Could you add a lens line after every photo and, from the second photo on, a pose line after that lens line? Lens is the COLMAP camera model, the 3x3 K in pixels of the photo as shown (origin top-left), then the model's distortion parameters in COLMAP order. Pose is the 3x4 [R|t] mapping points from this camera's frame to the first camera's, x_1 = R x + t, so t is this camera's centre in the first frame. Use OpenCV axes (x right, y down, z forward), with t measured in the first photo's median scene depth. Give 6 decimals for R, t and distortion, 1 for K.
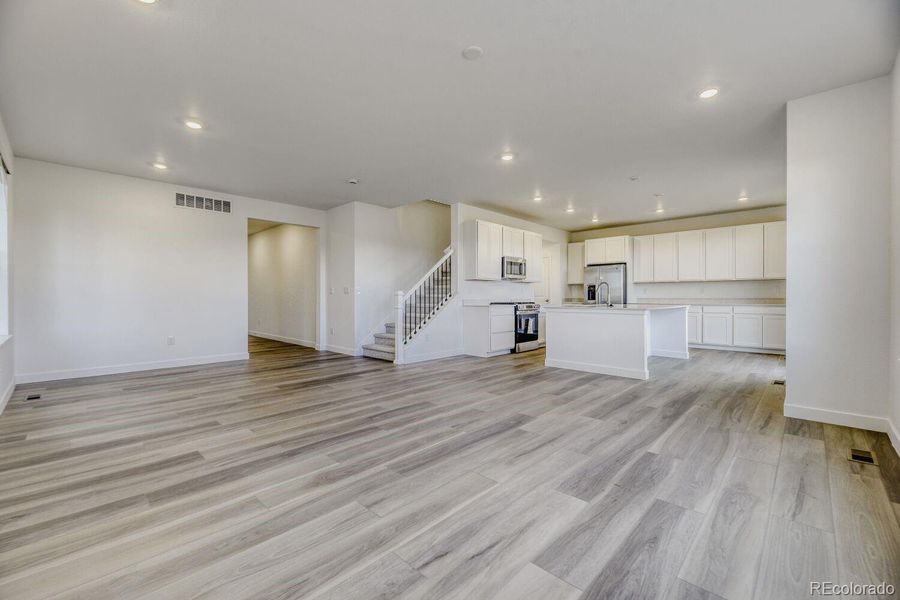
lens RADIAL K [[385.8, 0, 449.8], [0, 385.8, 301.3], [0, 0, 1]] dist [-0.001924, 0.000034]
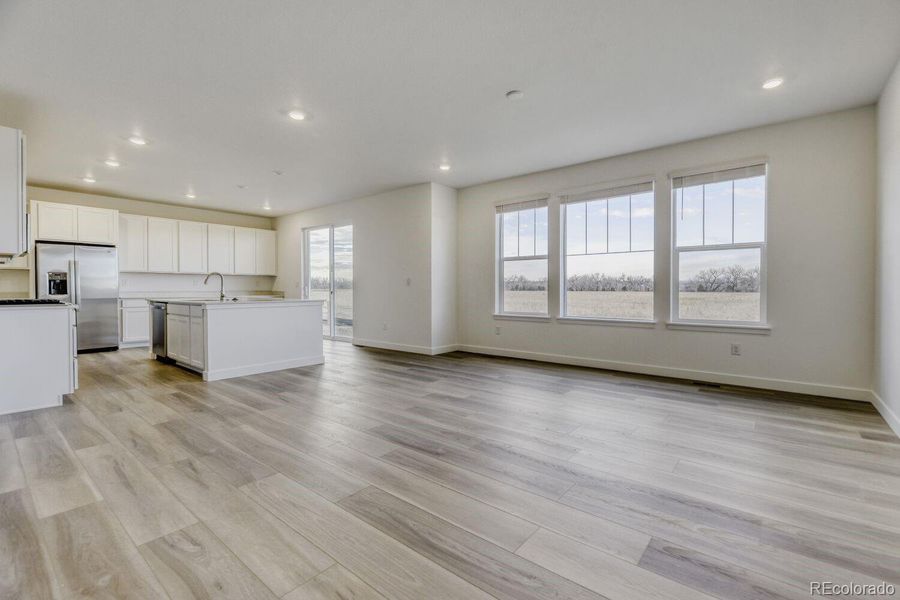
lens RADIAL K [[385.8, 0, 447.5], [0, 385.8, 296.4], [0, 0, 1]] dist [-0.001924, 0.000034]
pose [[-0.066797, -0.017186, 0.997619, -0.396960], [0.009757, 0.999793, 0.017877, -0.005937], [-0.997719, 0.010928, -0.066615, 0.433641]]
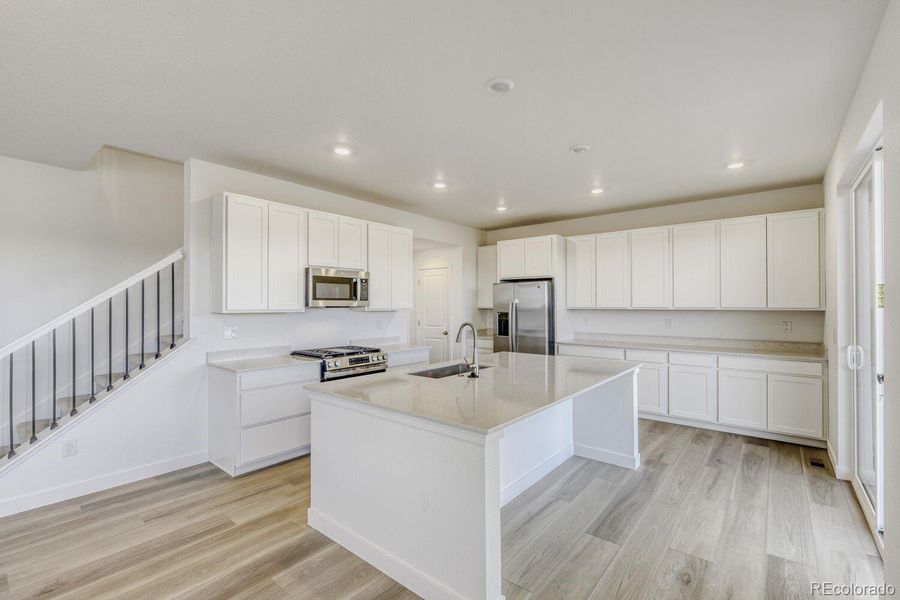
lens RADIAL K [[415.9, 0, 451.1], [0, 415.9, 304.5], [0, 0, 1]] dist [0.004953, 0.000225]
pose [[0.996792, 0.003434, 0.079958, 0.258585], [-0.002093, 0.999856, -0.016851, -0.048851], [-0.080005, 0.016630, 0.996656, 0.368807]]
